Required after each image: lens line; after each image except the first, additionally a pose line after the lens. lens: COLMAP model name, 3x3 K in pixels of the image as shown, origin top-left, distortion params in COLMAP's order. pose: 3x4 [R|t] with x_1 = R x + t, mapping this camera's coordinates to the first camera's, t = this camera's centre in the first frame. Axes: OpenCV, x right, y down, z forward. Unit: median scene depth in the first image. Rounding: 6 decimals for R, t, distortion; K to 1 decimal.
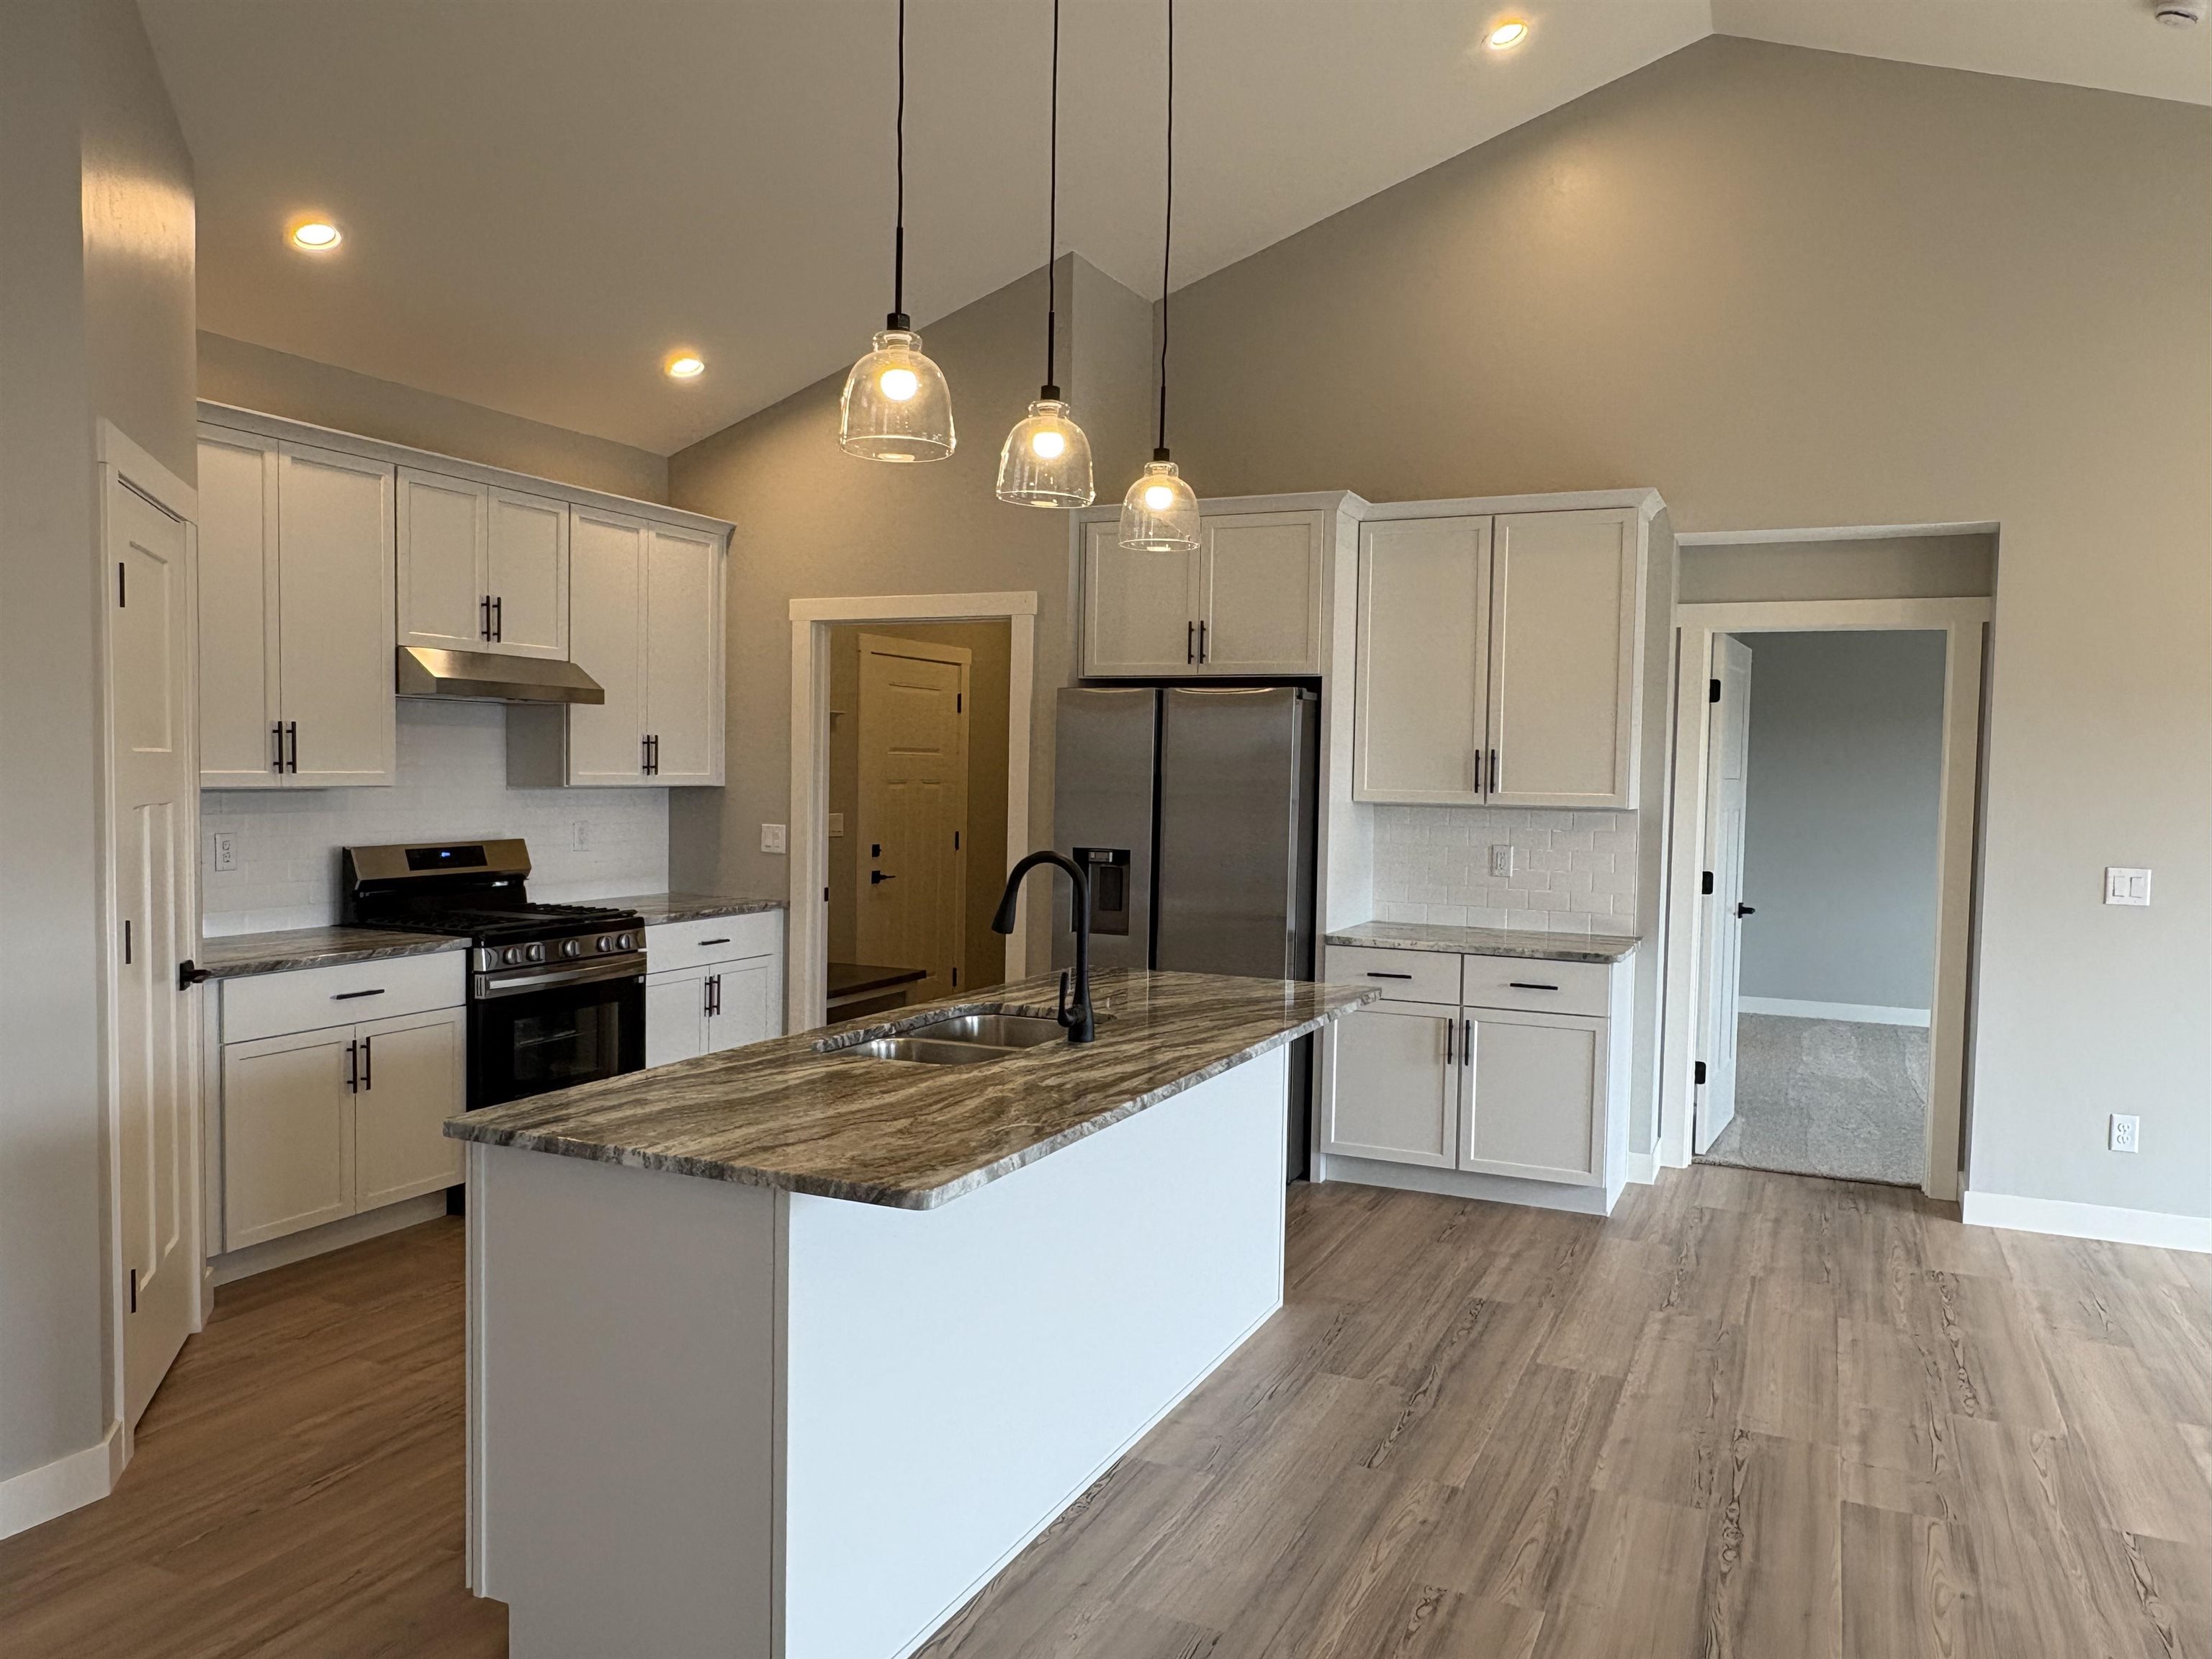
lens RADIAL K [[1570.1, 0, 1104.9], [0, 1570.1, 841.0], [0, 0, 1]] dist [-0.004271, 0.005842]
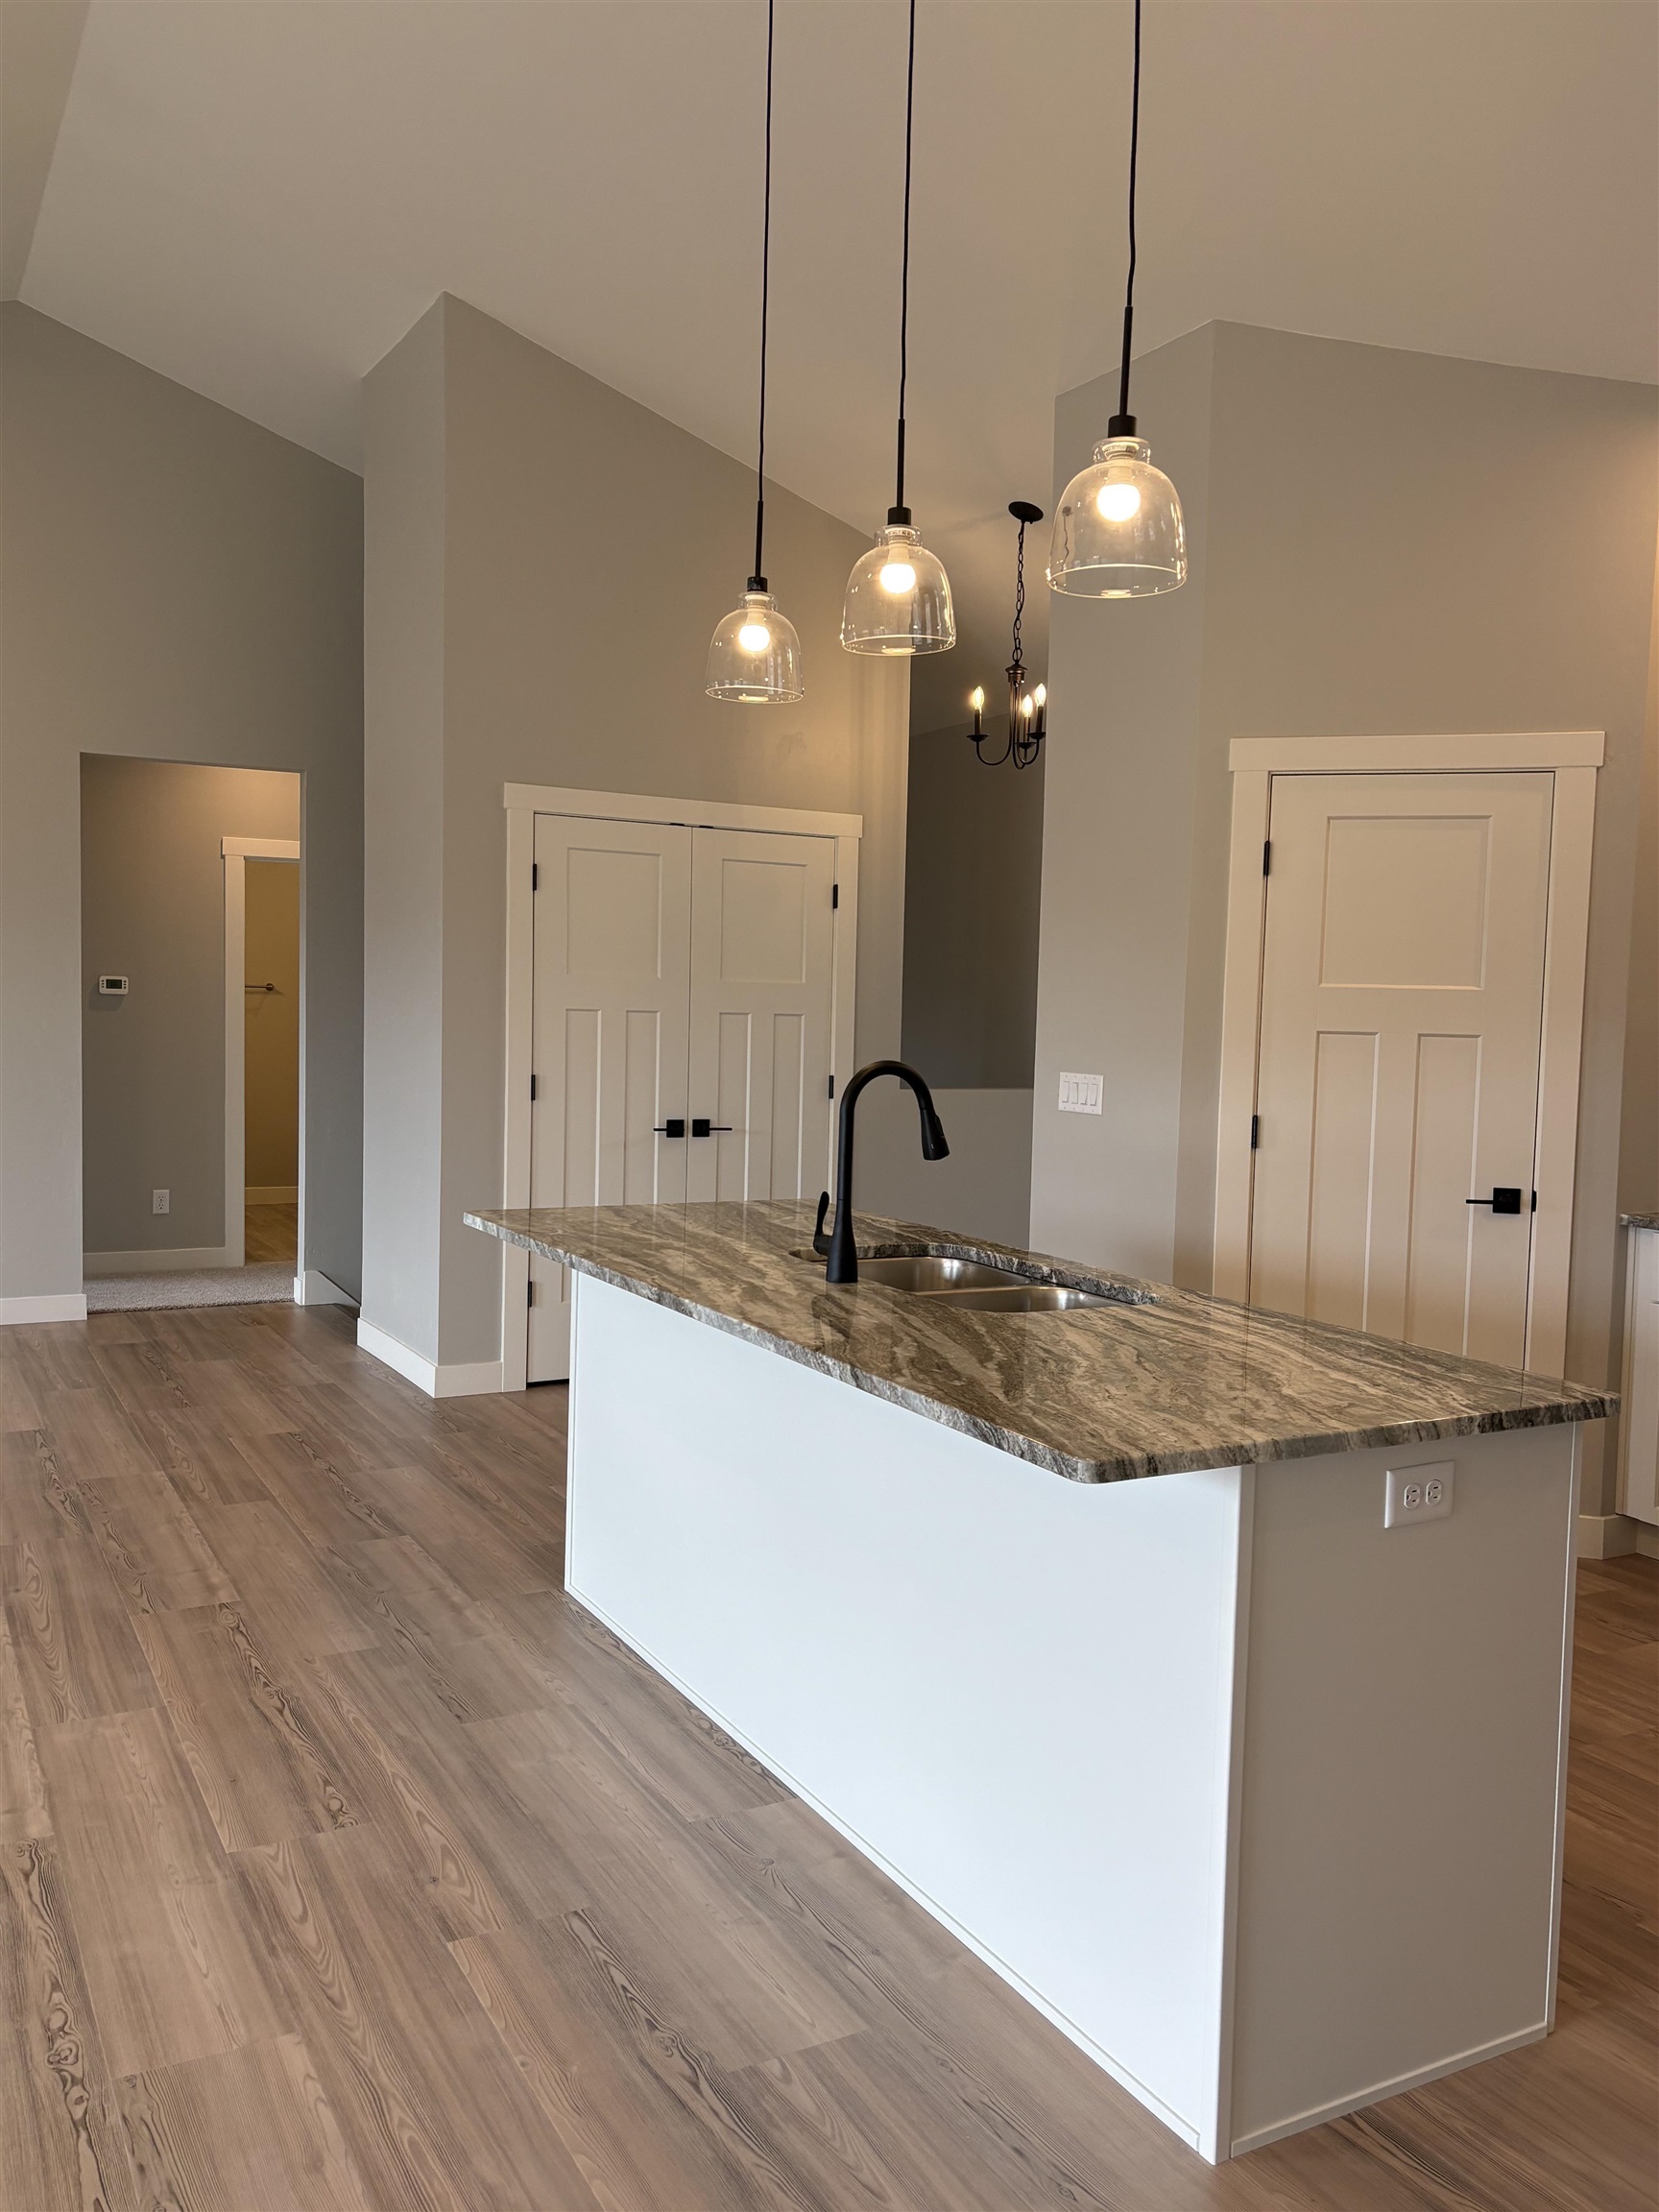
lens RADIAL K [[1741.5, 0, 820.0], [0, 1741.5, 1117.2], [0, 0, 1]] dist [0.043801, -0.036219]
pose [[-0.595704, 0.018310, -0.802995, 0.597638], [-0.074174, 0.994214, 0.077696, -0.026464], [0.799772, 0.105845, -0.590899, 1.233654]]
